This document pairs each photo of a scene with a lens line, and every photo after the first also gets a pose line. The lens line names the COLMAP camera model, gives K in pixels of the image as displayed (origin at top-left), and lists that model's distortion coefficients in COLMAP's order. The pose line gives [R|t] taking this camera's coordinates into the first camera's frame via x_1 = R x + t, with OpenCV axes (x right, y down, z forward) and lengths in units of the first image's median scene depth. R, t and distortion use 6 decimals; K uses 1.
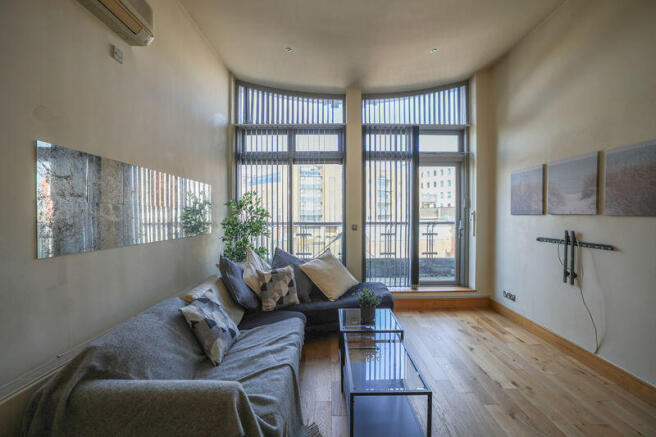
lens RADIAL K [[284.3, 0, 328.0], [0, 284.3, 218.5], [0, 0, 1]] dist [-0.011601, 0.000311]
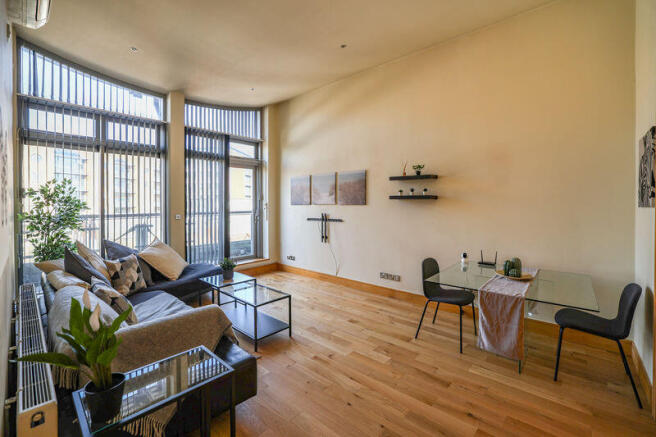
lens RADIAL K [[284.3, 0, 328.0], [0, 284.3, 218.5], [0, 0, 1]] dist [-0.011601, 0.000311]
pose [[0.682670, -0.037910, 0.729743, -0.323918], [0.017001, 0.999207, 0.036004, 0.007267], [-0.730529, -0.012172, 0.682773, -0.193534]]
